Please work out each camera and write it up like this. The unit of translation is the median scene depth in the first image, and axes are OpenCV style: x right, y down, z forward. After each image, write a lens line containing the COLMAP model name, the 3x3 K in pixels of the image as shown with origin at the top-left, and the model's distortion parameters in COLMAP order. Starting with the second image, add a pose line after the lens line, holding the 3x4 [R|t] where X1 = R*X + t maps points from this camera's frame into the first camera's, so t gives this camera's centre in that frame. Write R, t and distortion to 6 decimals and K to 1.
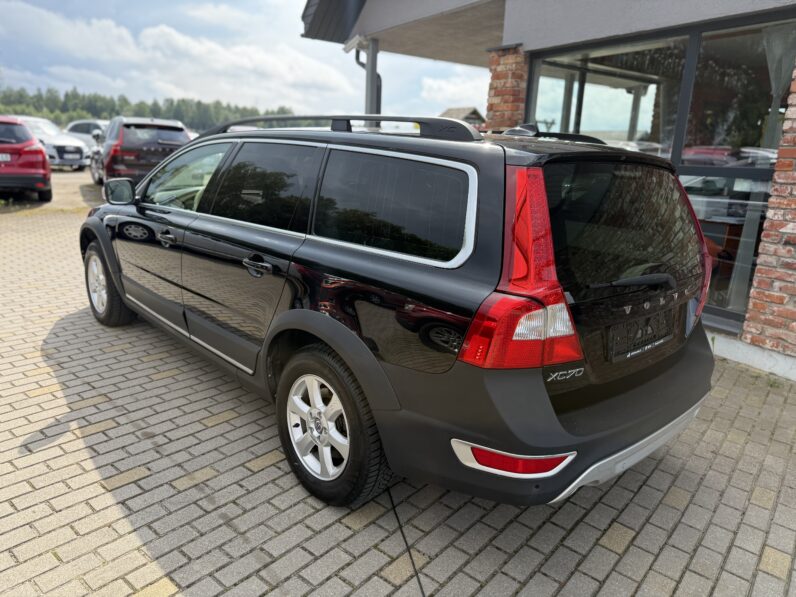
lens RADIAL K [[562.6, 0, 399.4], [0, 562.6, 310.0], [0, 0, 1]] dist [-0.001531, -0.002438]
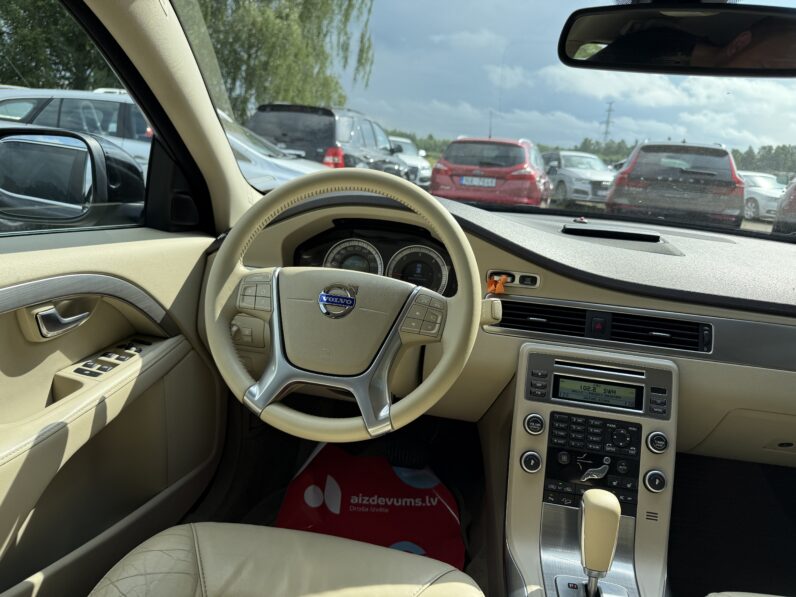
lens RADIAL K [[566.7, 0, 396.2], [0, 566.7, 295.5], [0, 0, 1]] dist [0.095954, -0.149836]
pose [[0.598806, 0.169535, -0.782745, -0.063631], [-0.254168, 0.967044, 0.015012, -0.082047], [0.759493, 0.189959, 0.622162, 0.398605]]
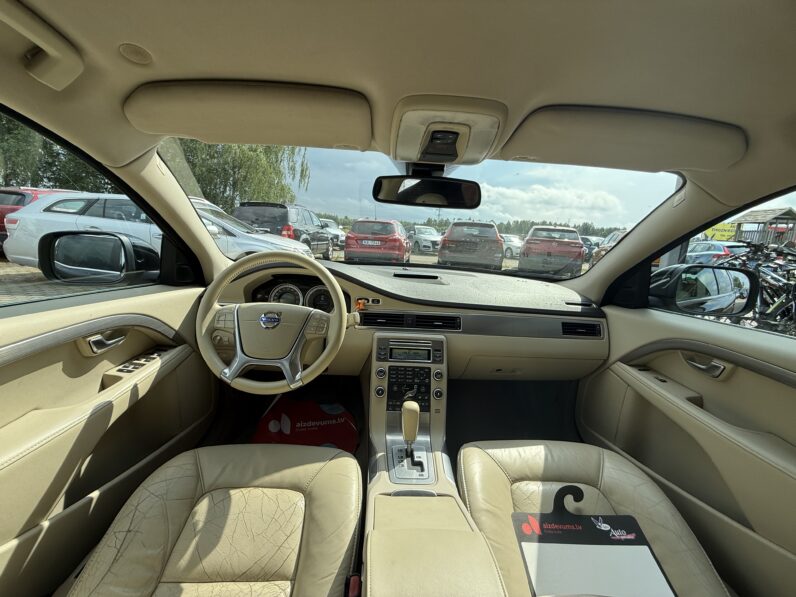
lens RADIAL K [[319.4, 0, 395.6], [0, 319.4, 296.2], [0, 0, 1]] dist [0.002646, 0.000231]
pose [[0.749451, 0.105896, -0.653536, -0.048637], [-0.188393, 0.980428, -0.057178, -0.086194], [0.634689, 0.165974, 0.754733, 0.397466]]
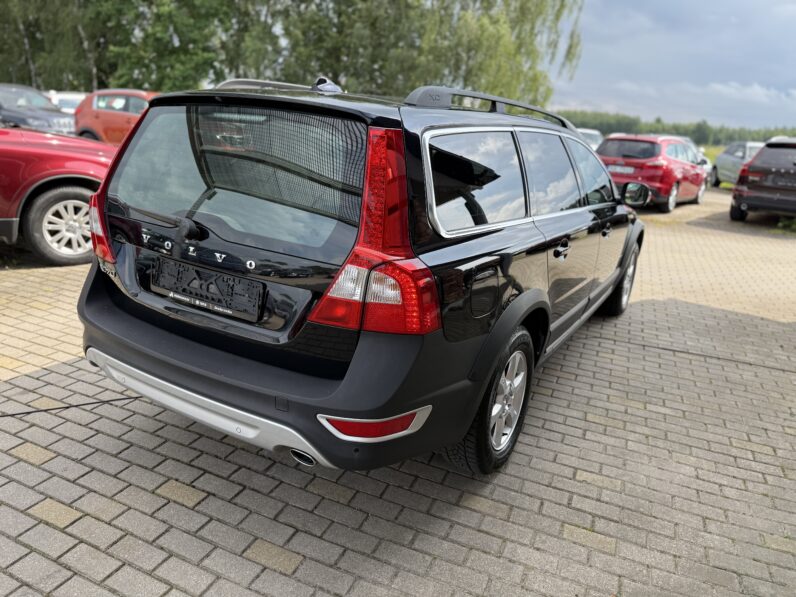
lens RADIAL K [[572.2, 0, 400.0], [0, 572.2, 298.7], [0, 0, 1]] dist [-0.003386, -0.001220]
pose [[0.284711, 0.235632, -0.929202, 0.363391], [-0.312057, 0.939304, 0.142578, -0.045603], [0.906400, 0.249370, 0.340961, 0.251879]]
